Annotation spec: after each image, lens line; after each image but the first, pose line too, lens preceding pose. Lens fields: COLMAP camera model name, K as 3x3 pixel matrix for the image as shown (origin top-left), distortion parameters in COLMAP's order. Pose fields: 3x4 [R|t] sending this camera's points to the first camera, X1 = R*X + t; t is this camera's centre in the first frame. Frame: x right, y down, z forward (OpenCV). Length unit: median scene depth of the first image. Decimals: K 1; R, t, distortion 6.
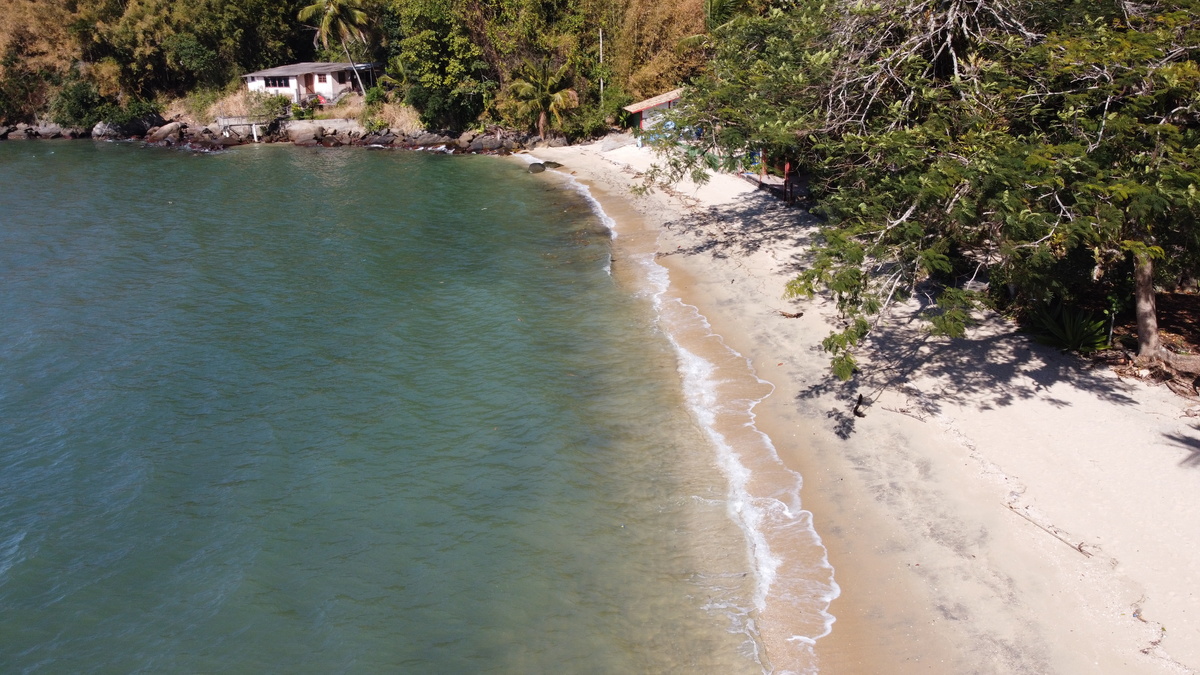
lens RADIAL K [[837.7, 0, 596.5], [0, 837.7, 339.5], [0, 0, 1]] dist [-0.036801, 0.001259]
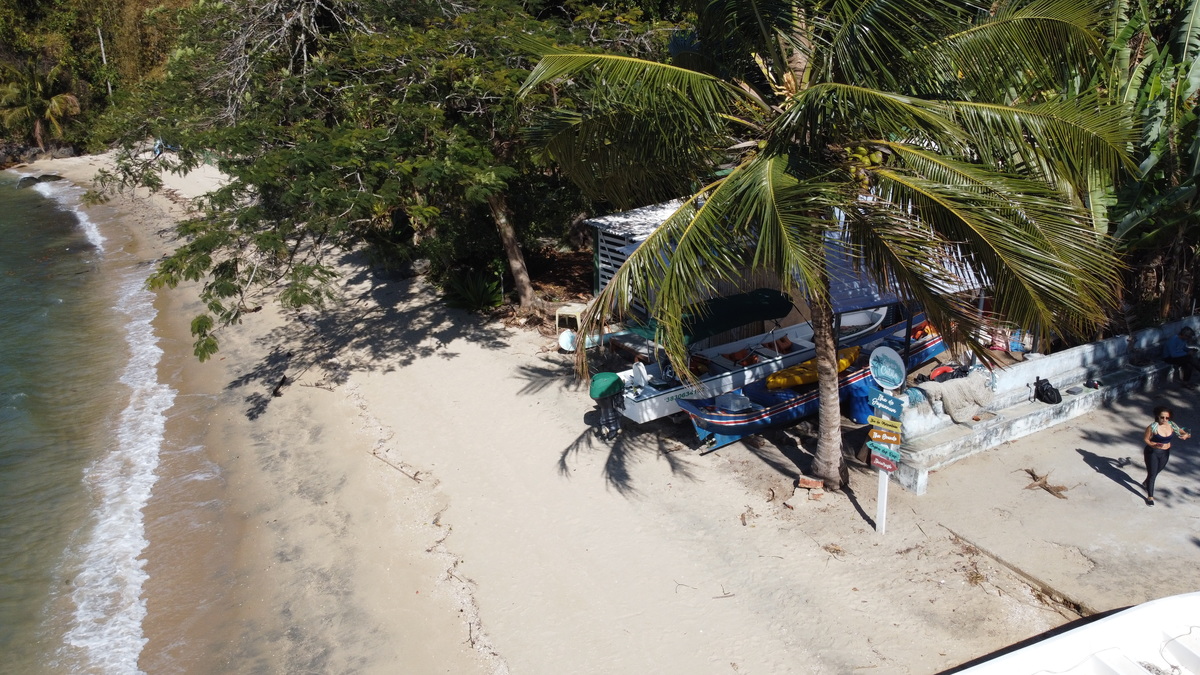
lens RADIAL K [[837.7, 0, 600.2], [0, 837.7, 334.2], [0, 0, 1]] dist [-0.036801, 0.001259]
pose [[0.898156, -0.129785, 0.420085, 0.236462], [0.132733, 0.990900, 0.022349, 0.042961], [-0.419163, 0.035687, 0.907210, -0.116597]]
